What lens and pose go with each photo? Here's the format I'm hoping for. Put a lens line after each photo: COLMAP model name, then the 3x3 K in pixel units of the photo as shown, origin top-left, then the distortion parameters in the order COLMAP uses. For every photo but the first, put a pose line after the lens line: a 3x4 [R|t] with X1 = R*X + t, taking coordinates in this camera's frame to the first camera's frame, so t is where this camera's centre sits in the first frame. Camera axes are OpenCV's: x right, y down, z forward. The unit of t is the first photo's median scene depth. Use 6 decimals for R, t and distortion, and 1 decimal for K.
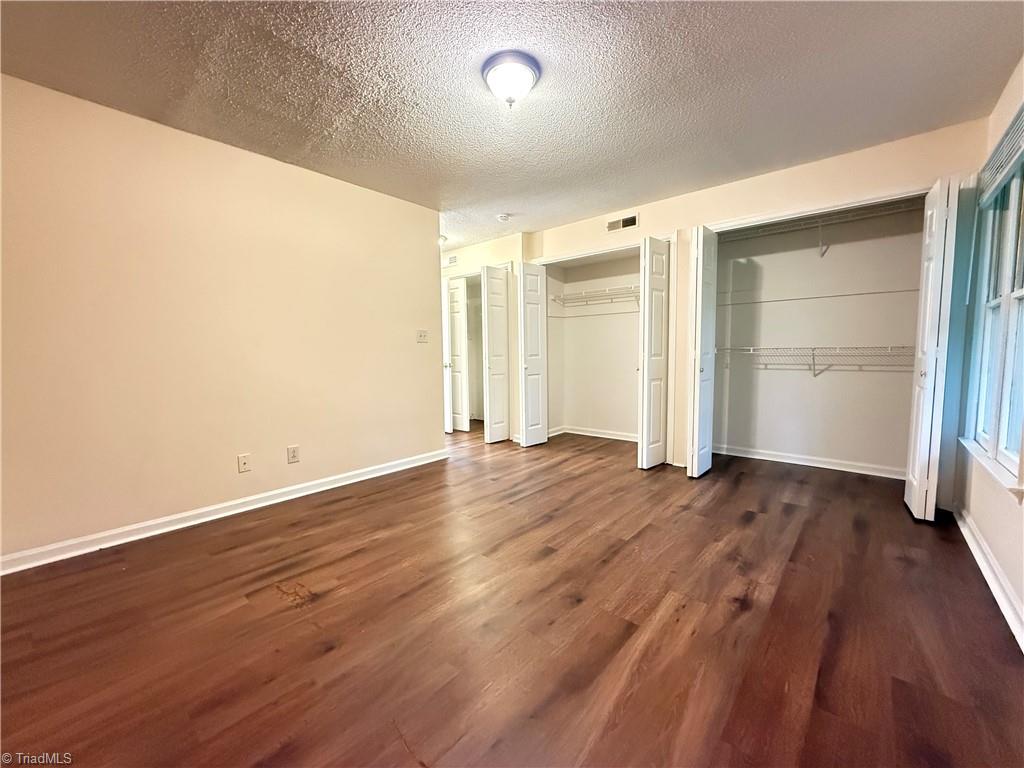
lens RADIAL K [[410.2, 0, 510.7], [0, 410.2, 386.4], [0, 0, 1]] dist [0.000524, -0.000110]
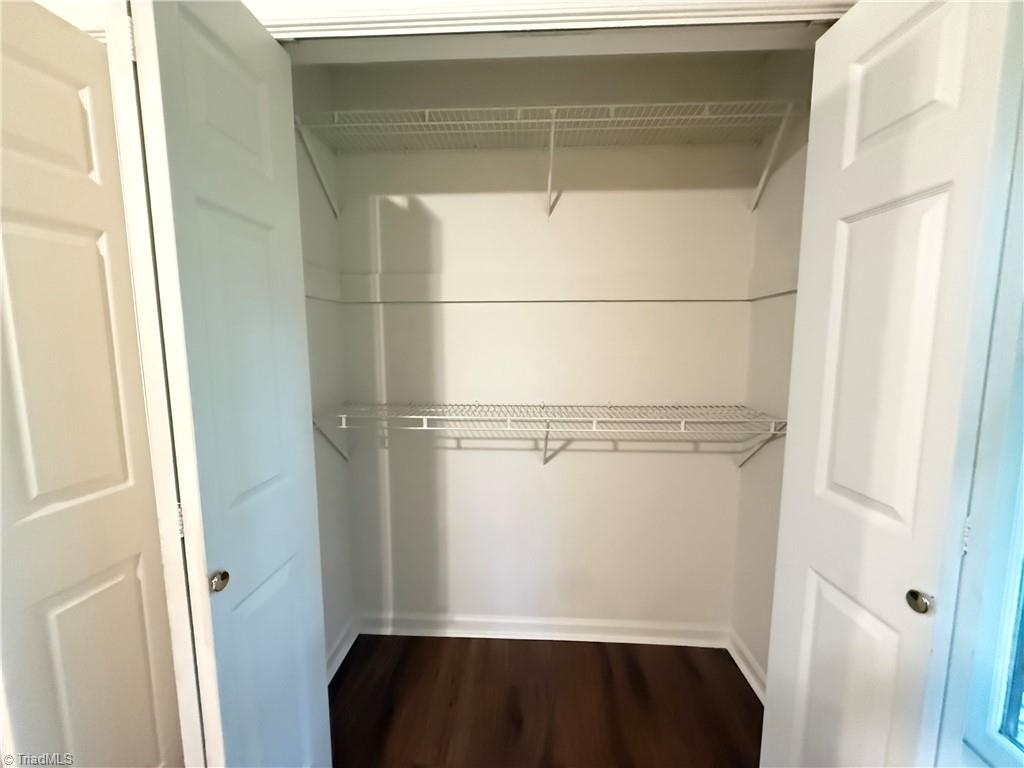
lens RADIAL K [[410.2, 0, 512.9], [0, 410.2, 384.3], [0, 0, 1]] dist [0.000524, -0.000110]
pose [[0.776511, -0.054425, 0.627749, 0.402422], [0.043812, 0.998515, 0.032376, -0.133568], [-0.628579, 0.002362, 0.777742, 0.632787]]
